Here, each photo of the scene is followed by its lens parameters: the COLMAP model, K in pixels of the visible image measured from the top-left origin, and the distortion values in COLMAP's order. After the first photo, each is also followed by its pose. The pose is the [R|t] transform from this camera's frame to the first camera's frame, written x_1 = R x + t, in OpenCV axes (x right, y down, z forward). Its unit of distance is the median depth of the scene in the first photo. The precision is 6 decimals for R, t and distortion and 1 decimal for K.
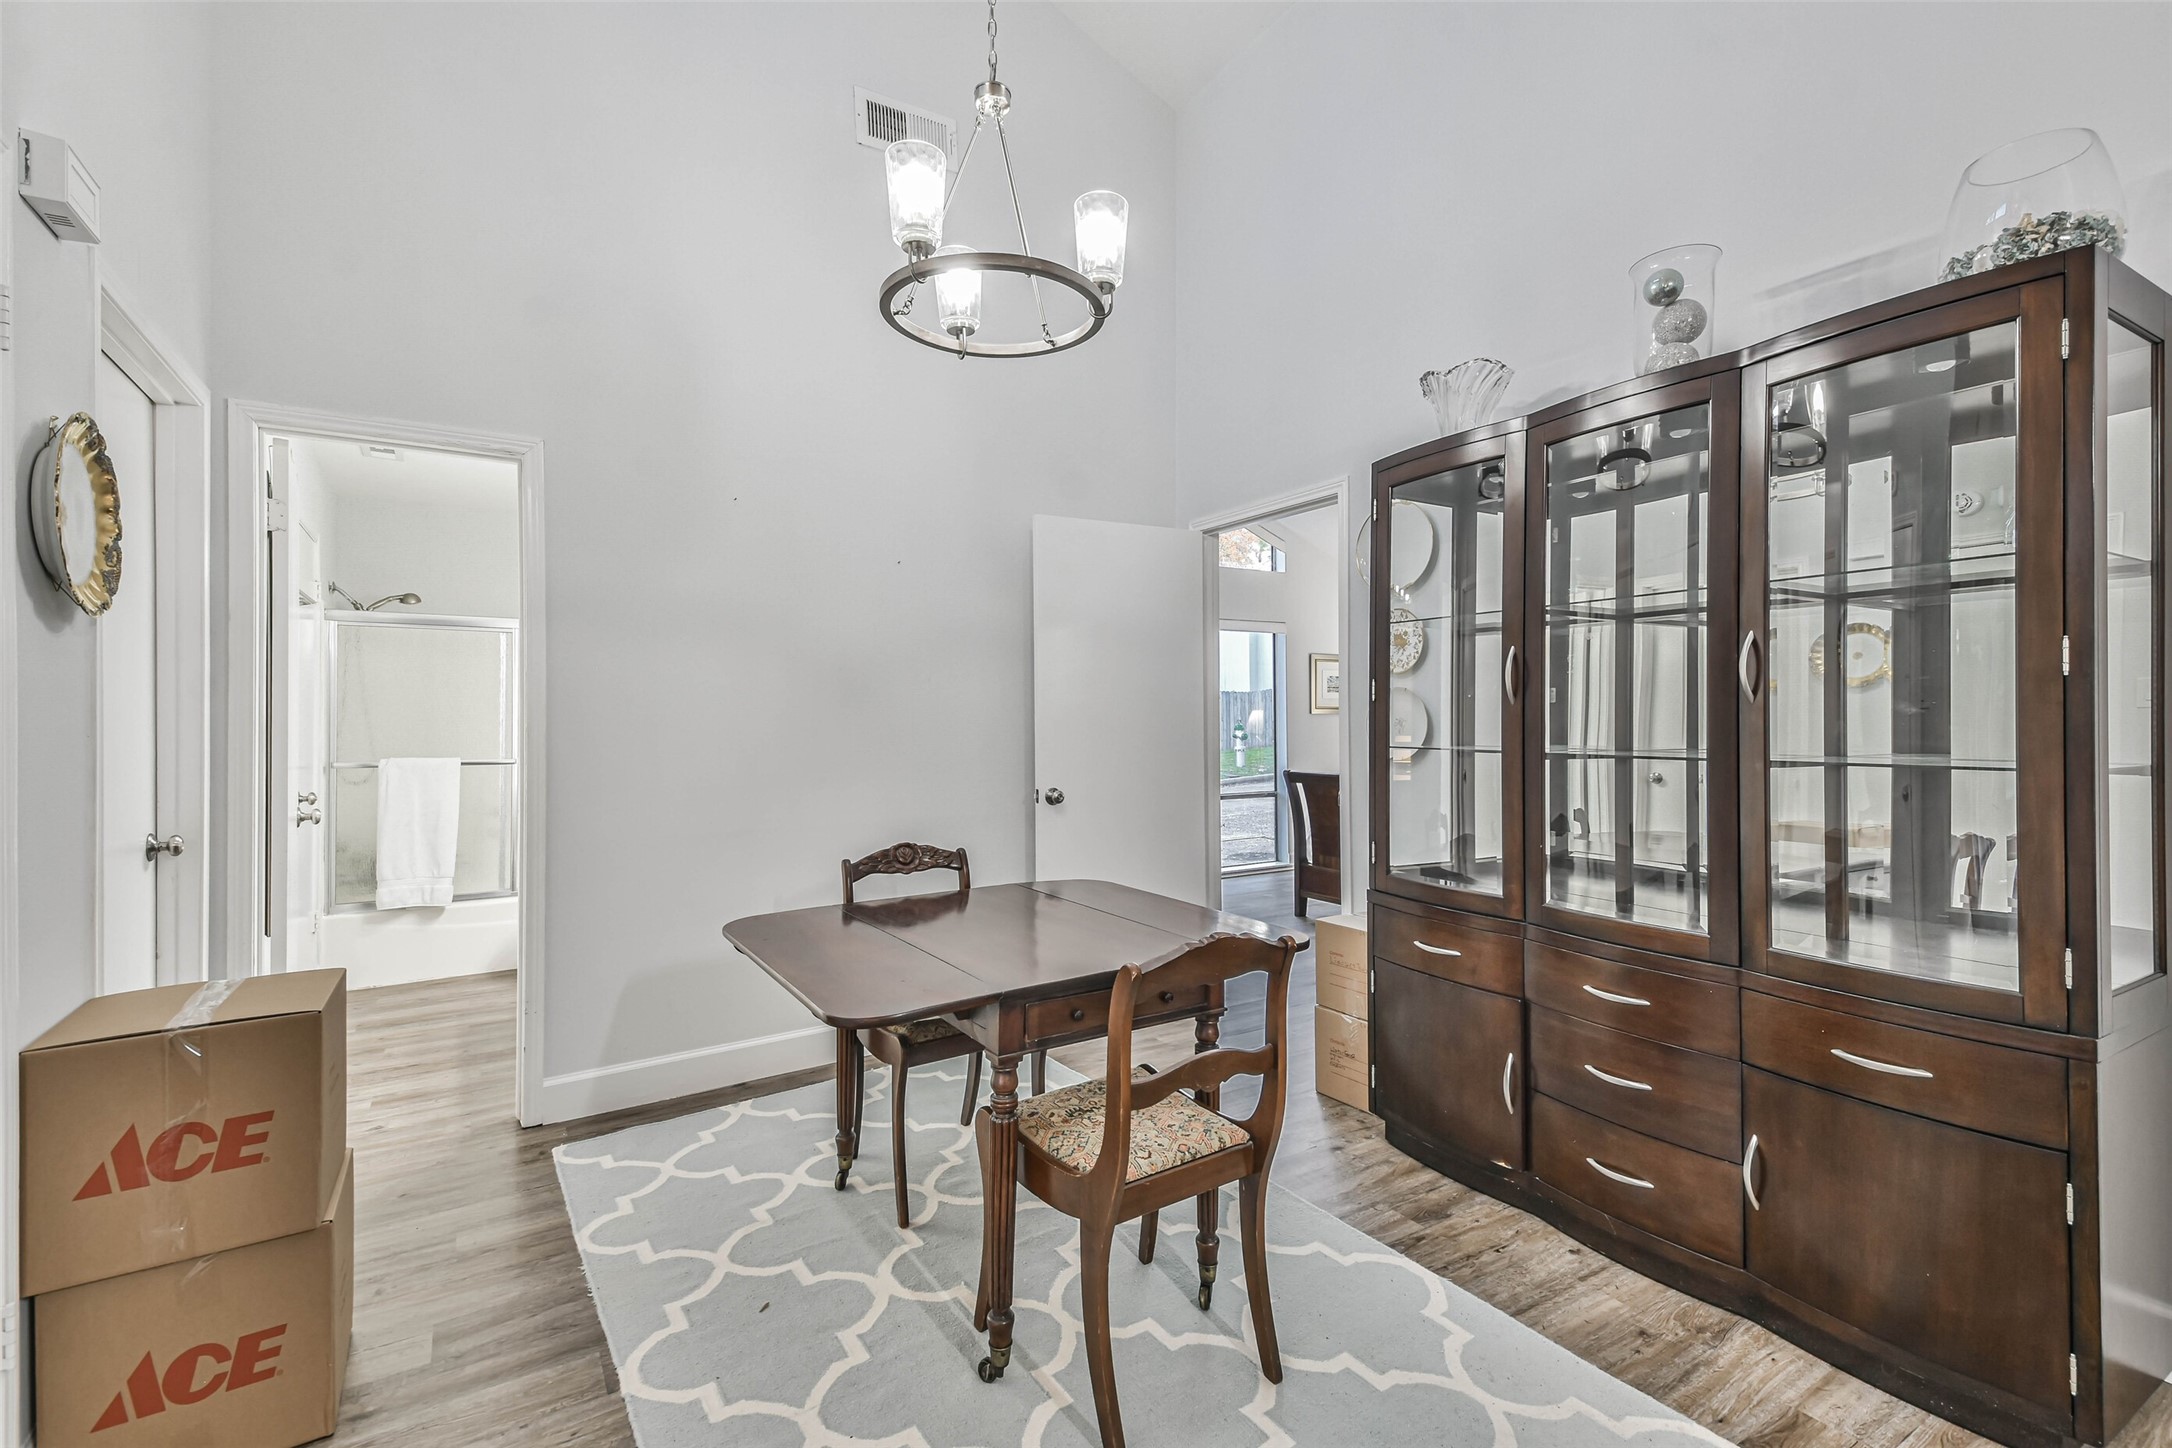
lens RADIAL K [[974.7, 0, 1099.8], [0, 974.7, 716.1], [0, 0, 1]] dist [0.102976, -0.000141]
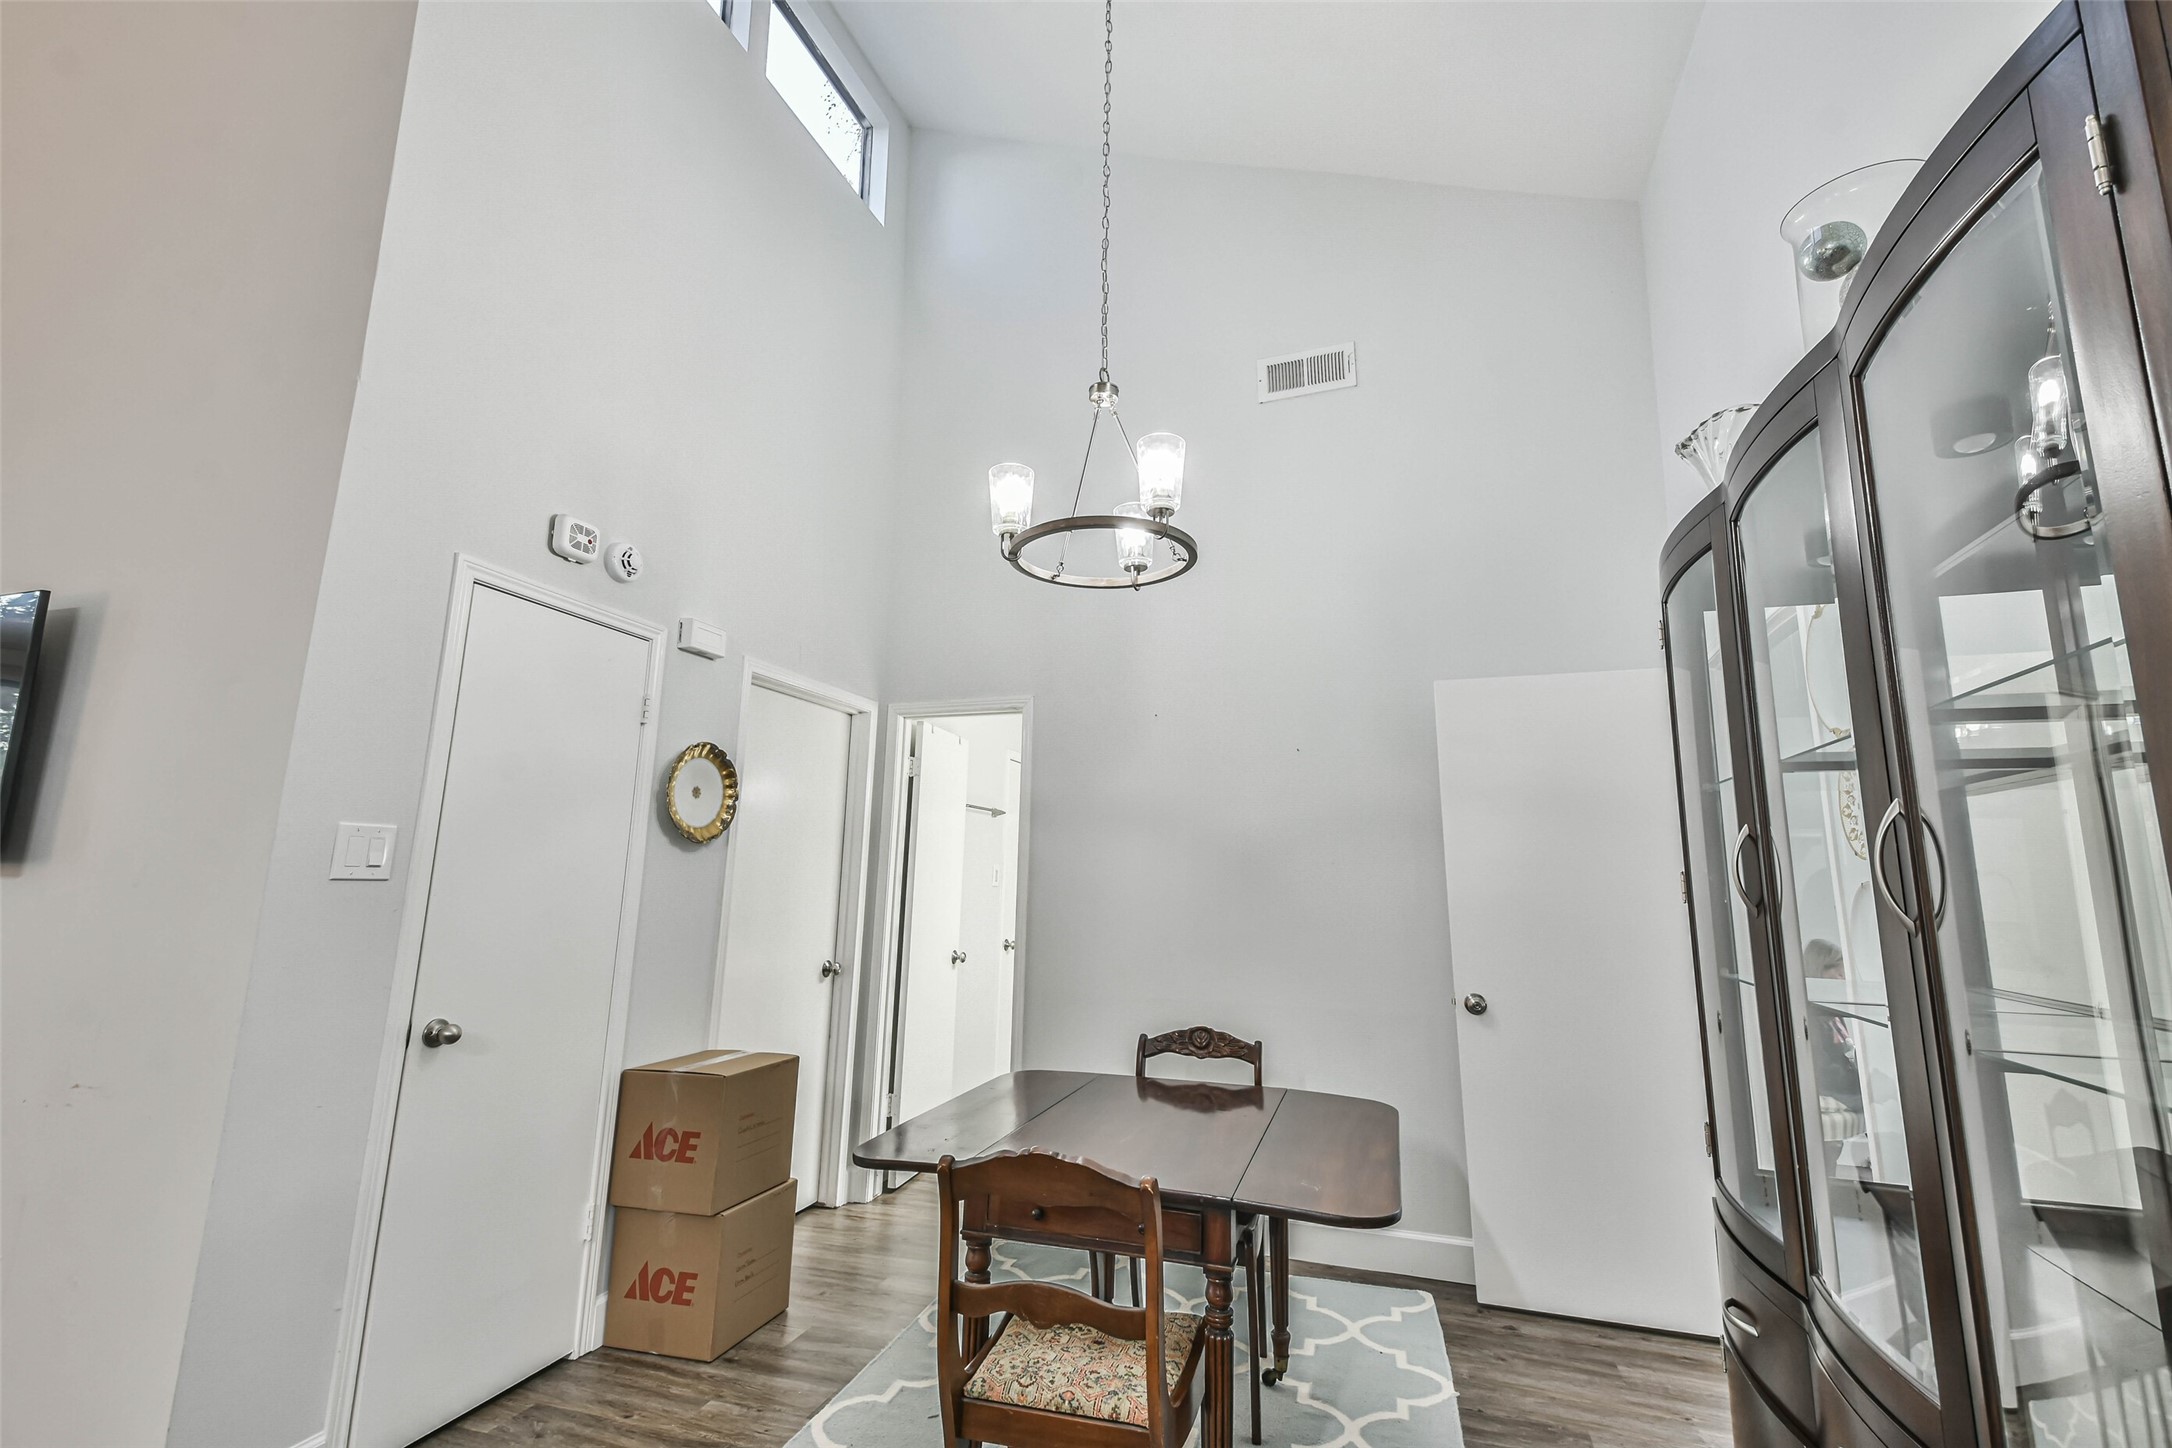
lens RADIAL K [[974.7, 0, 1099.8], [0, 974.7, 716.1], [0, 0, 1]] dist [0.102976, -0.000141]
pose [[0.654607, -0.111065, -0.747766, 0.572334], [-0.017940, 0.986588, -0.162242, -0.025249], [0.755756, 0.119619, 0.643835, 0.213899]]
